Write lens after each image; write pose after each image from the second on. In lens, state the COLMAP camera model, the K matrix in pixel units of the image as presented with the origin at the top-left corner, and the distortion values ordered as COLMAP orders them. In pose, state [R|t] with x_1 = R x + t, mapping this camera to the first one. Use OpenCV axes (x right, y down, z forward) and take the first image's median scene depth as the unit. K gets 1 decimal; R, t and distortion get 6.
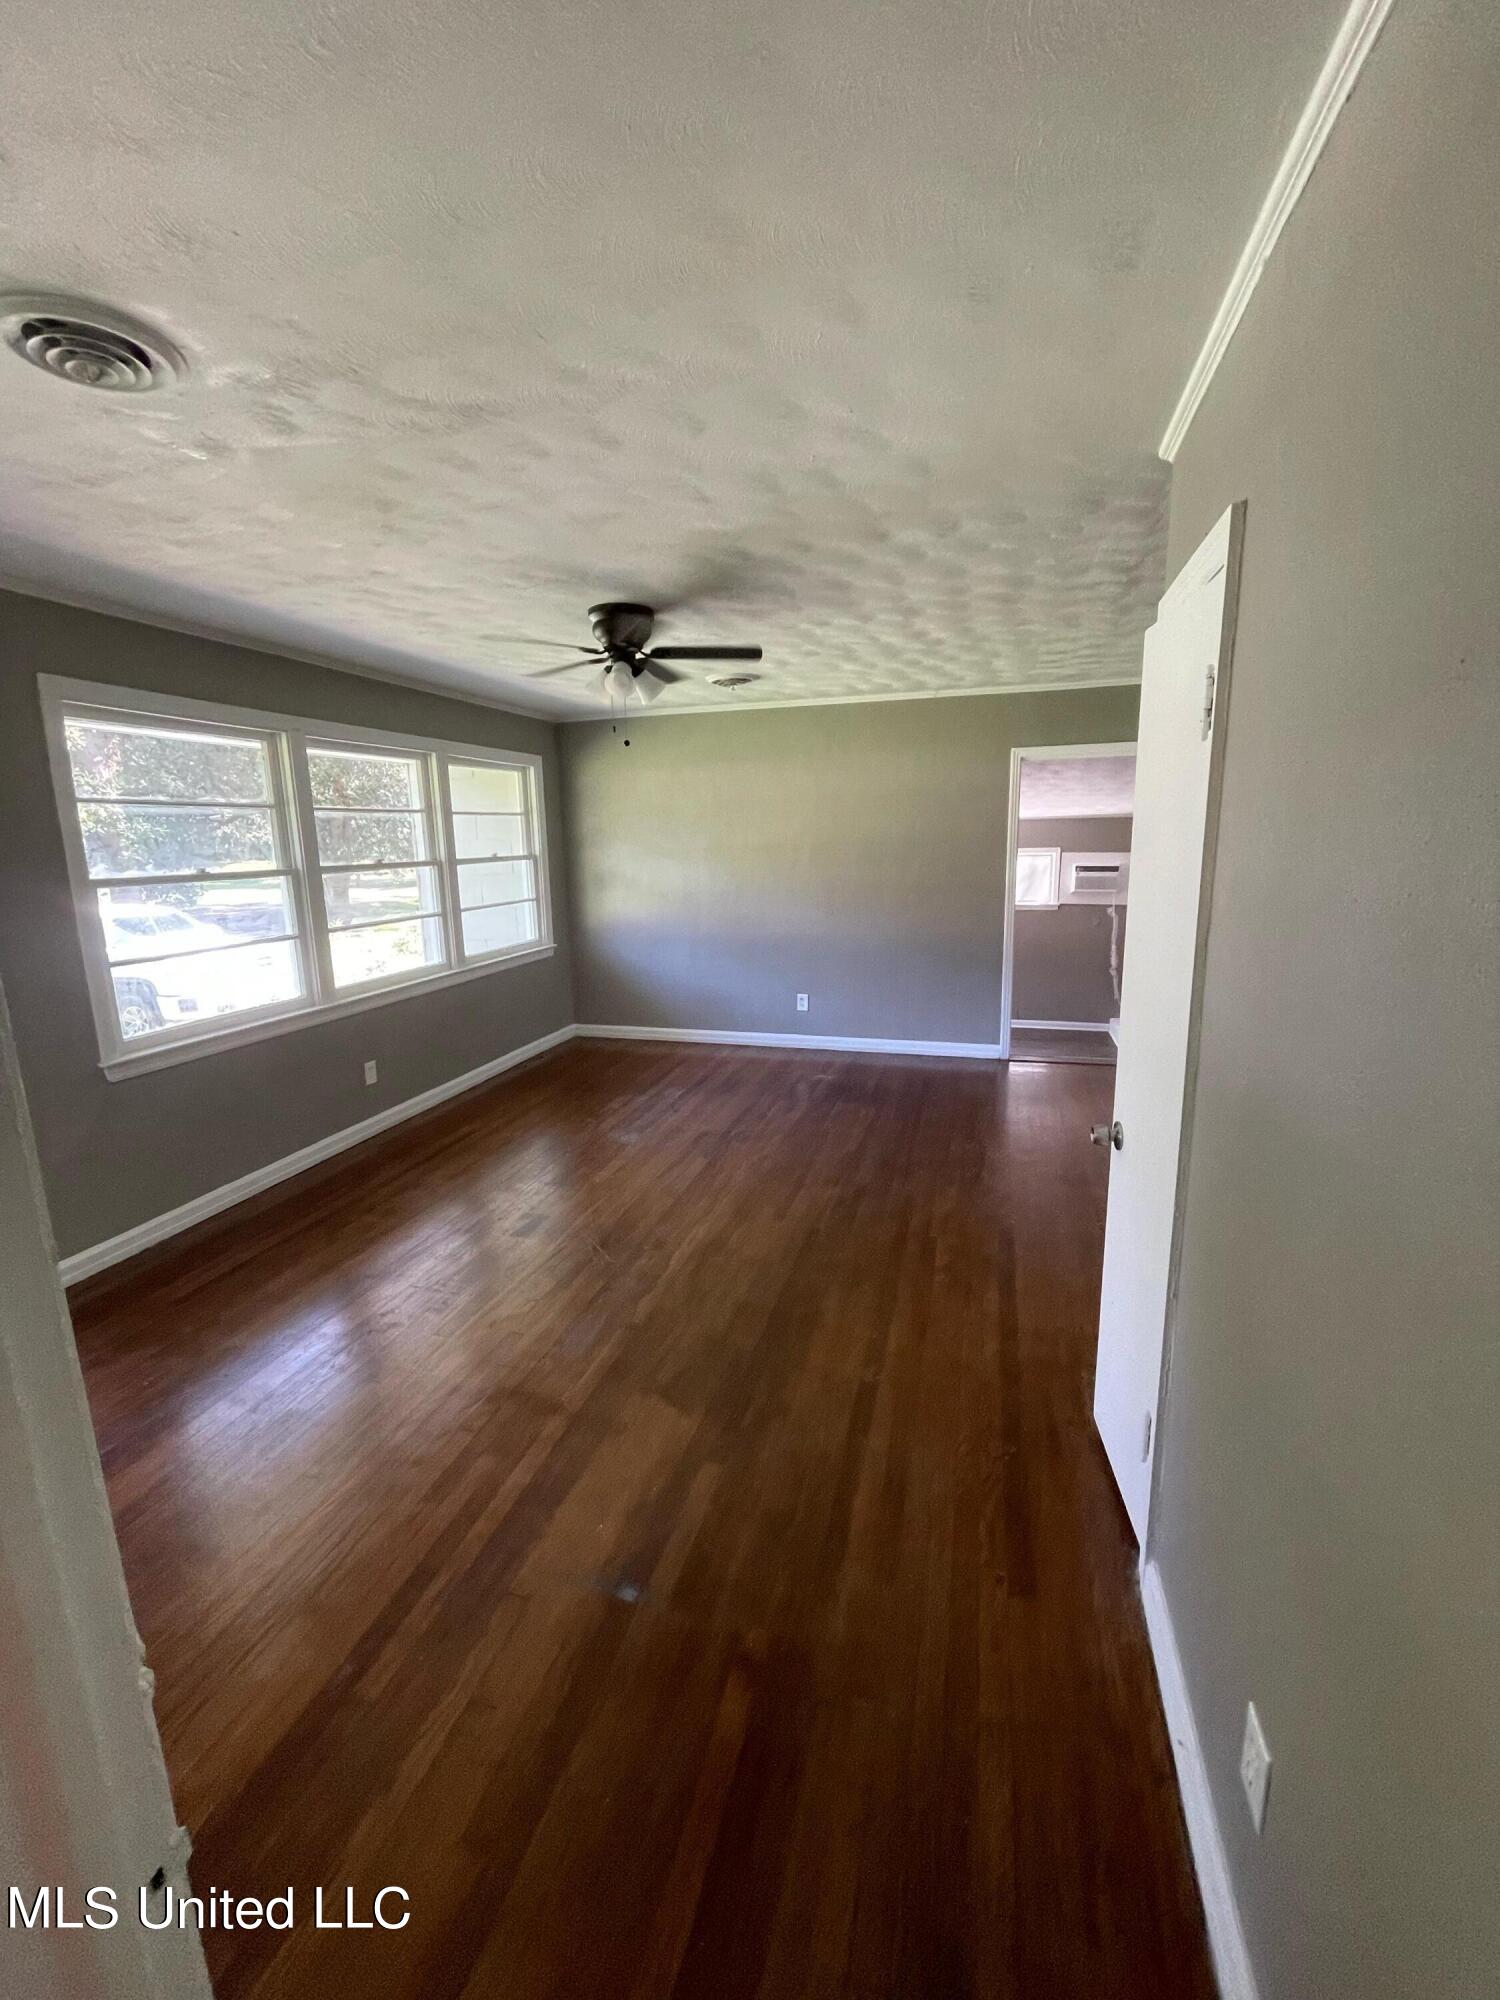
lens RADIAL K [[804.4, 0, 759.2], [0, 804.4, 998.2], [0, 0, 1]] dist [-0.001985, 0.000157]
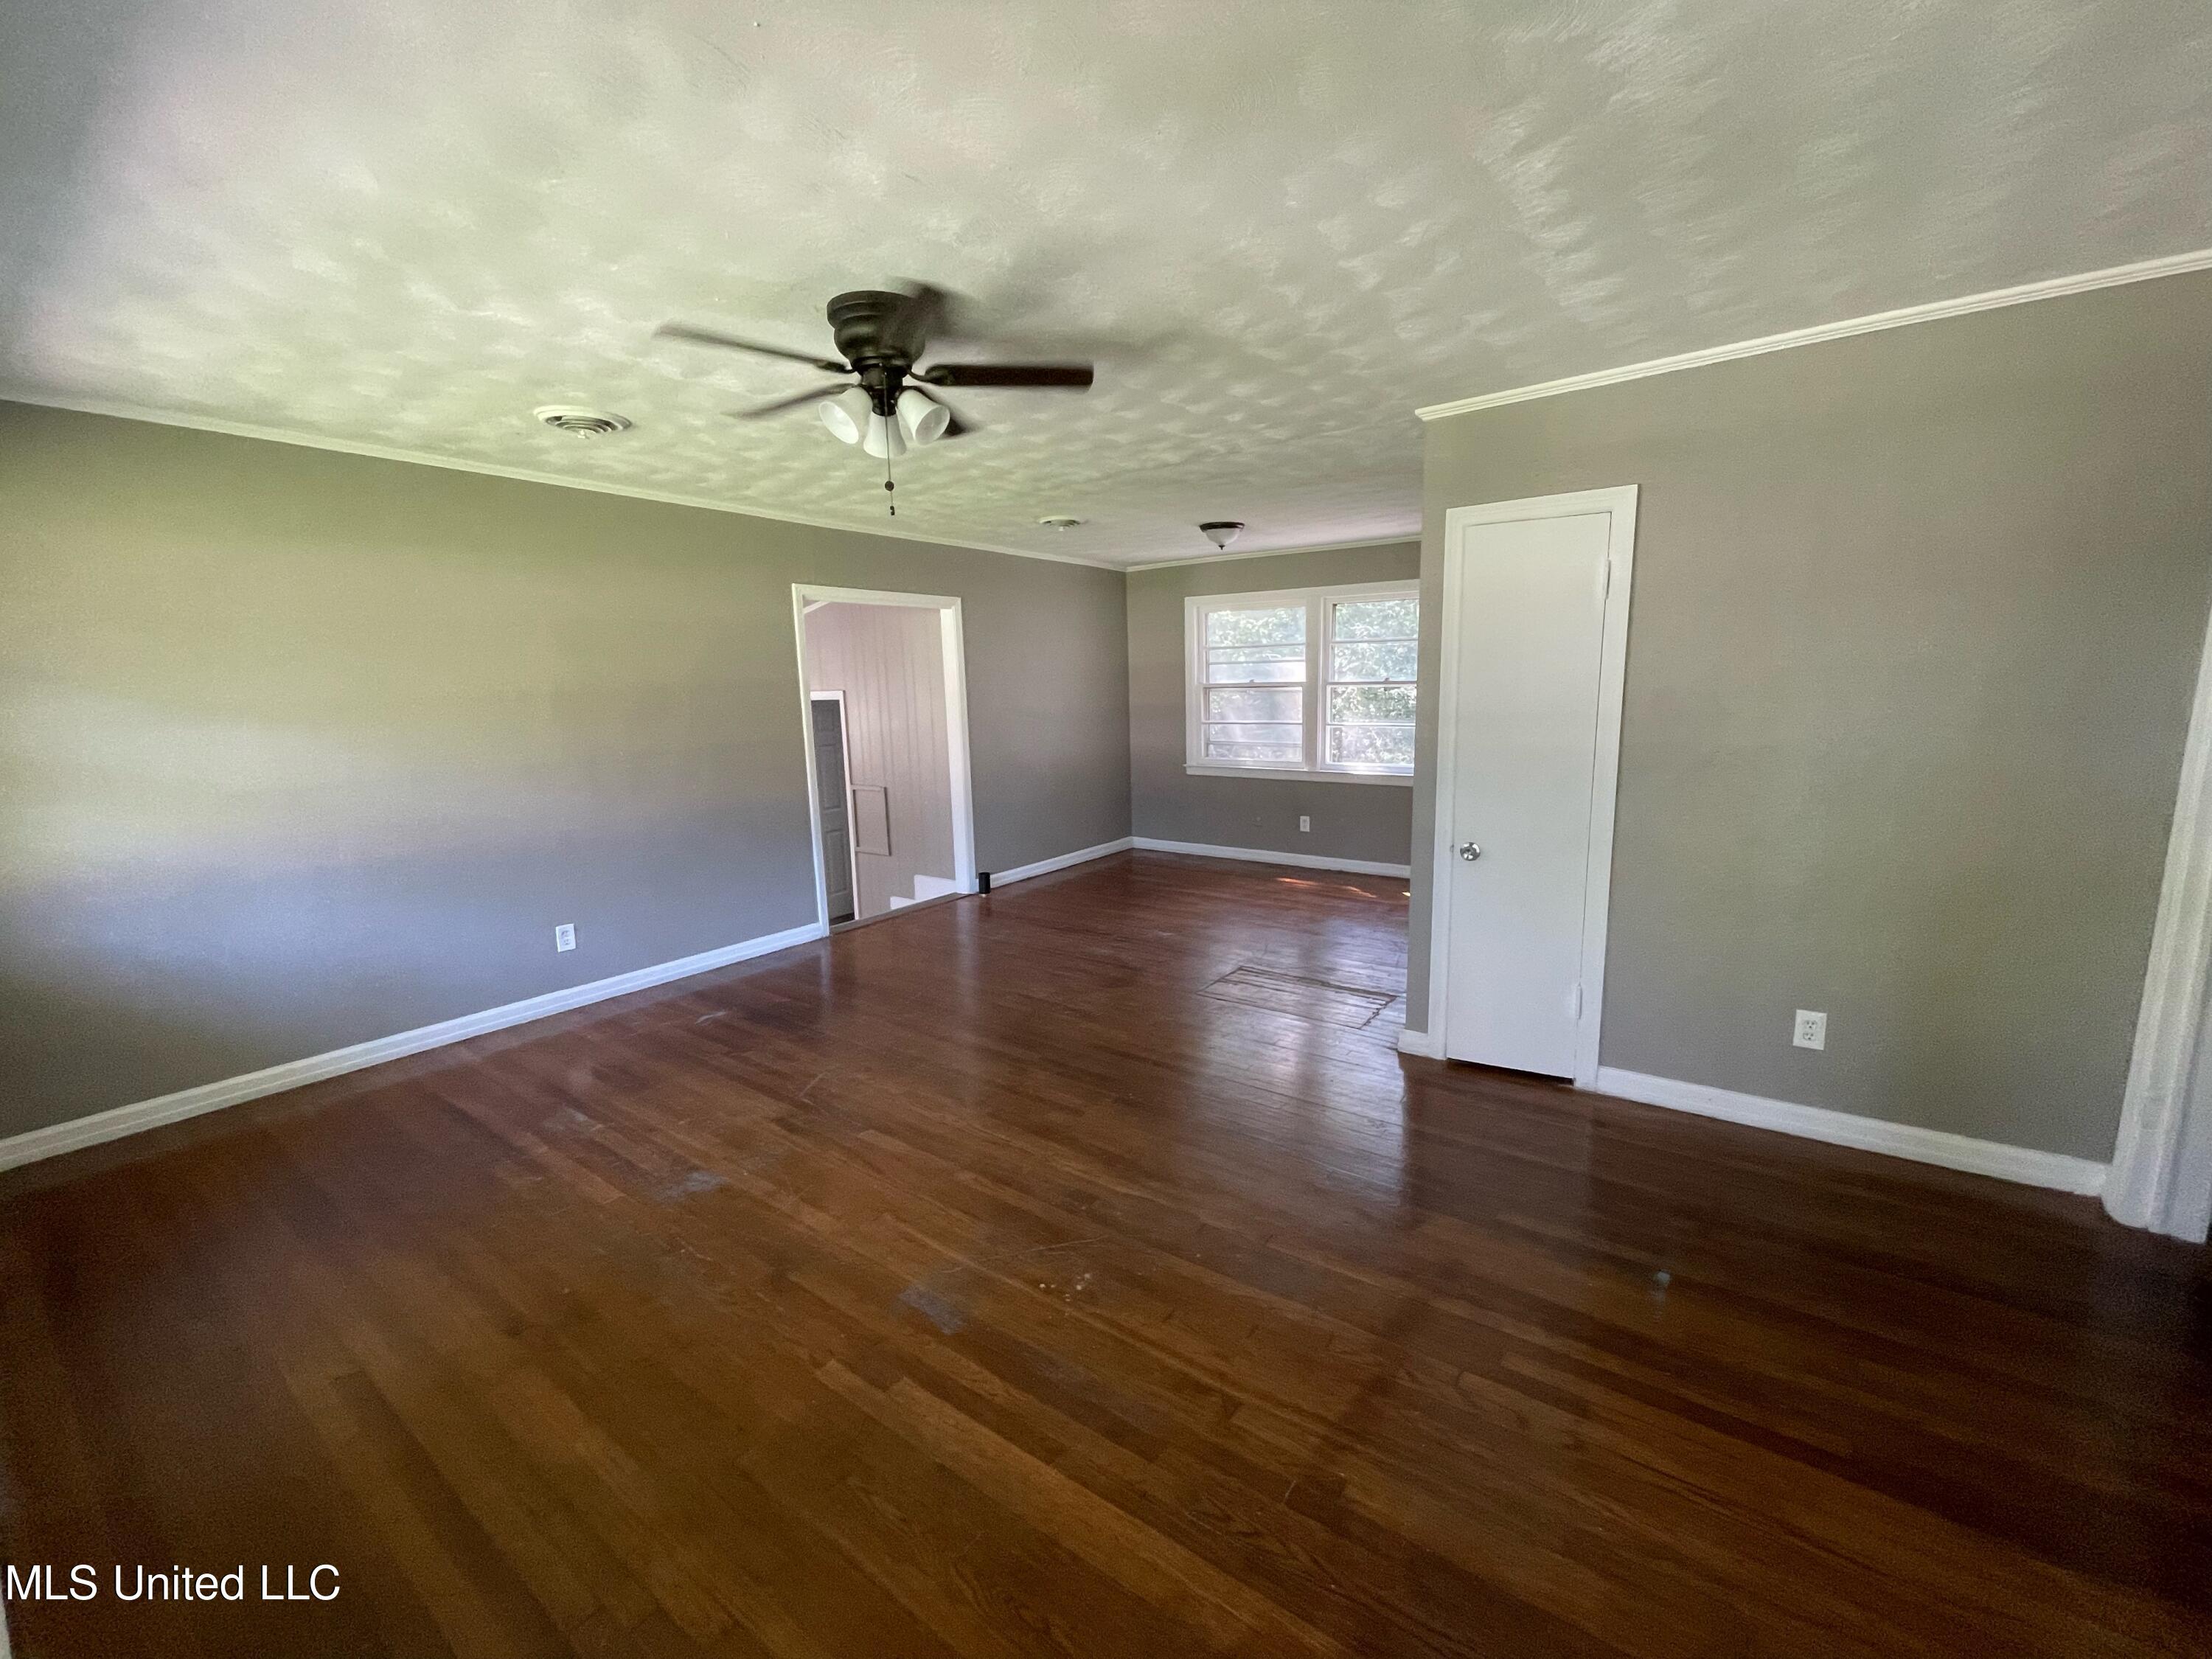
lens RADIAL K [[889.6, 0, 1102.5], [0, 889.6, 820.1], [0, 0, 1]] dist [-0.001985, 0.000157]
pose [[0.353478, -0.137343, 0.925305, -0.714953], [0.204899, 0.976510, 0.066669, -0.074302], [-0.912726, 0.166028, 0.373316, 0.529679]]
